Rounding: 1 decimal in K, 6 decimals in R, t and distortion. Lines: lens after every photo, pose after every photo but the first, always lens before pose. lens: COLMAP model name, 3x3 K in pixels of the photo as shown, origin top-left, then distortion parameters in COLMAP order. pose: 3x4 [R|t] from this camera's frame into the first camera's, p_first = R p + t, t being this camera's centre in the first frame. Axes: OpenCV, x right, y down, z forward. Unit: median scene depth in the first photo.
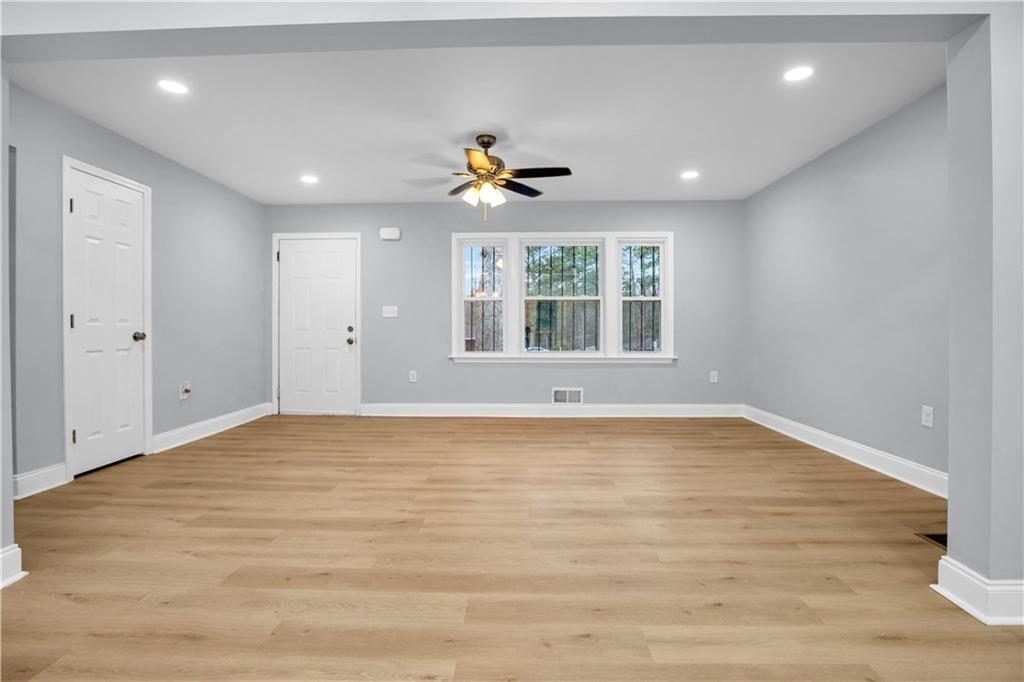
lens RADIAL K [[485.5, 0, 513.1], [0, 485.5, 333.1], [0, 0, 1]] dist [-0.042135, 0.014643]
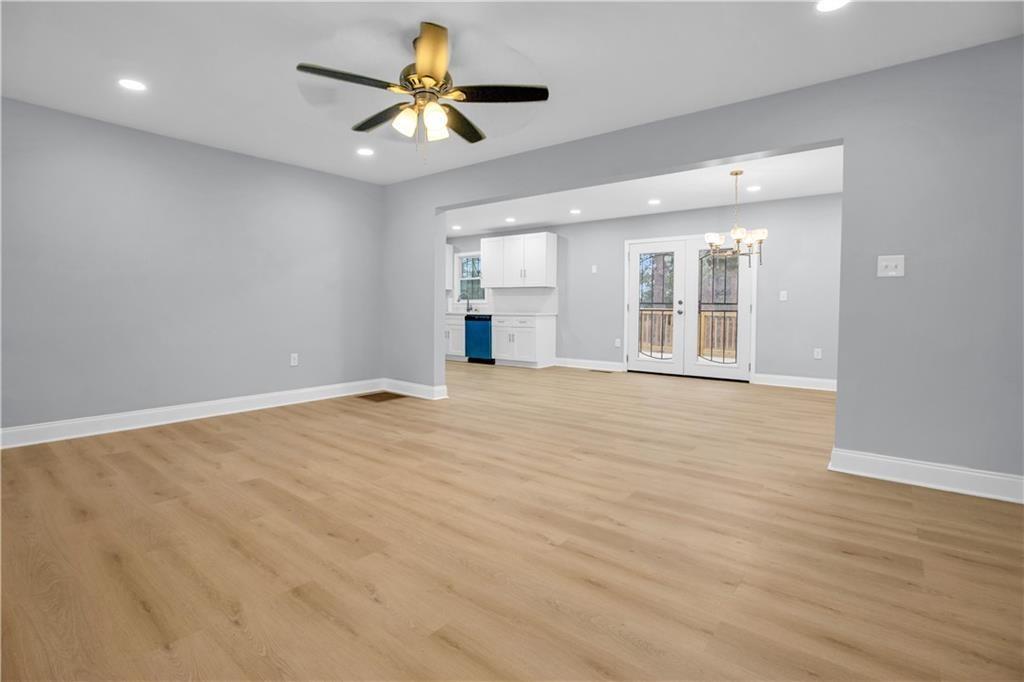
lens RADIAL K [[485.5, 0, 513.1], [0, 485.5, 333.1], [0, 0, 1]] dist [-0.042135, 0.014643]
pose [[-0.804438, -0.033335, 0.593100, -0.769417], [-0.002837, 0.998628, 0.052280, -0.006520], [-0.594029, 0.040374, -0.803430, 1.968761]]
